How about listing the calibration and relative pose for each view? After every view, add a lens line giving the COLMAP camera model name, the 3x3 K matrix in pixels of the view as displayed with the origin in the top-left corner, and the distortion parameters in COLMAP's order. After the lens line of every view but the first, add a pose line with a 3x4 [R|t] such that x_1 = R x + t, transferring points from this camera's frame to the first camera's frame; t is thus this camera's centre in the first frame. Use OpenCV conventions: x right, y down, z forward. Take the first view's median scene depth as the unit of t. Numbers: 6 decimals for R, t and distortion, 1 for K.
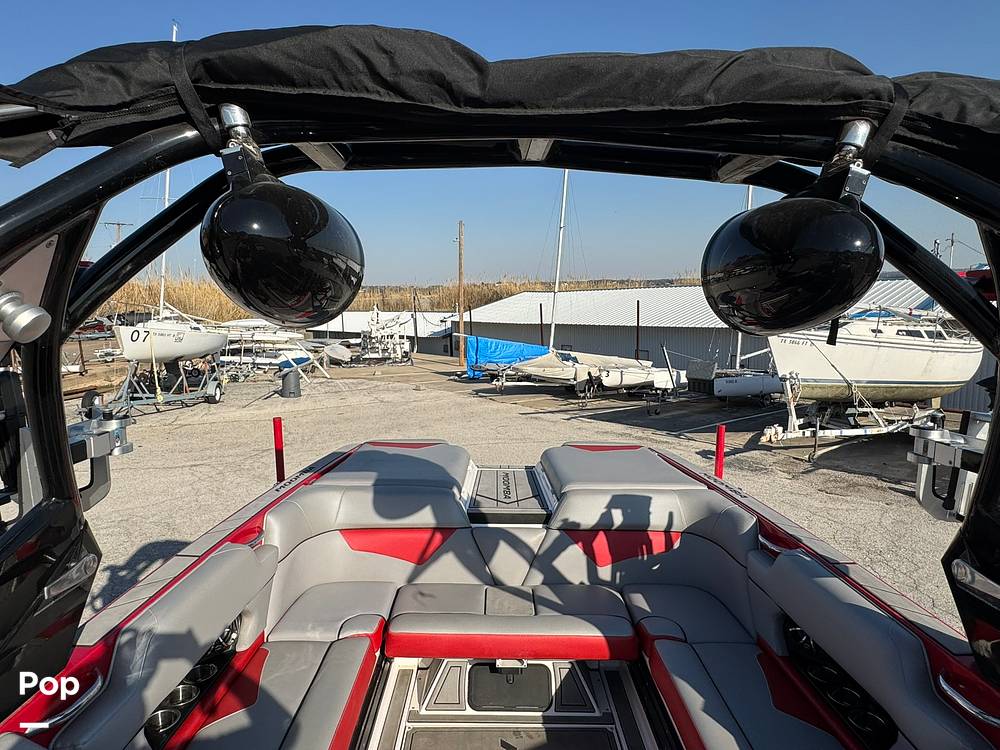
lens RADIAL K [[585.1, 0, 500.0], [0, 585.1, 375.0], [0, 0, 1]] dist [0.000384, -0.000309]
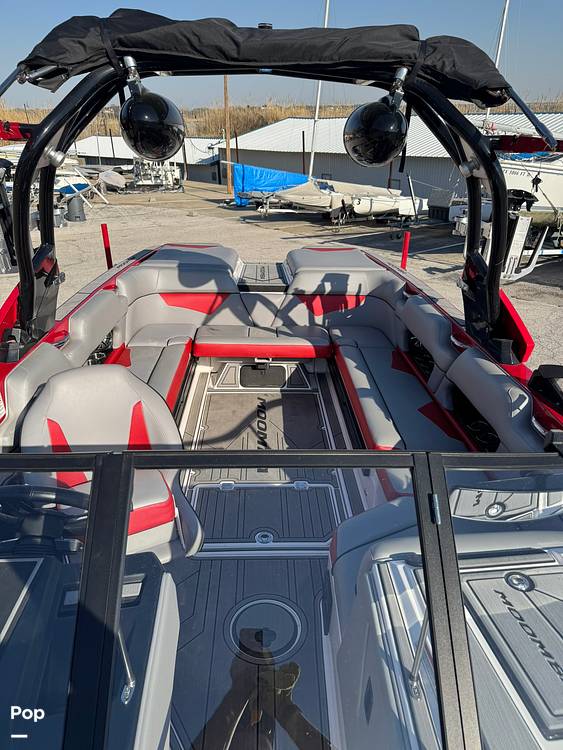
lens RADIAL K [[505.6, 0, 281.8], [0, 505.6, 381.9], [0, 0, 1]] dist [0.086995, -0.135619]
pose [[0.999506, -0.002969, 0.031301, 0.024041], [-0.007525, 0.944017, 0.329811, 0.024972], [-0.030528, -0.329884, 0.943528, -0.435465]]
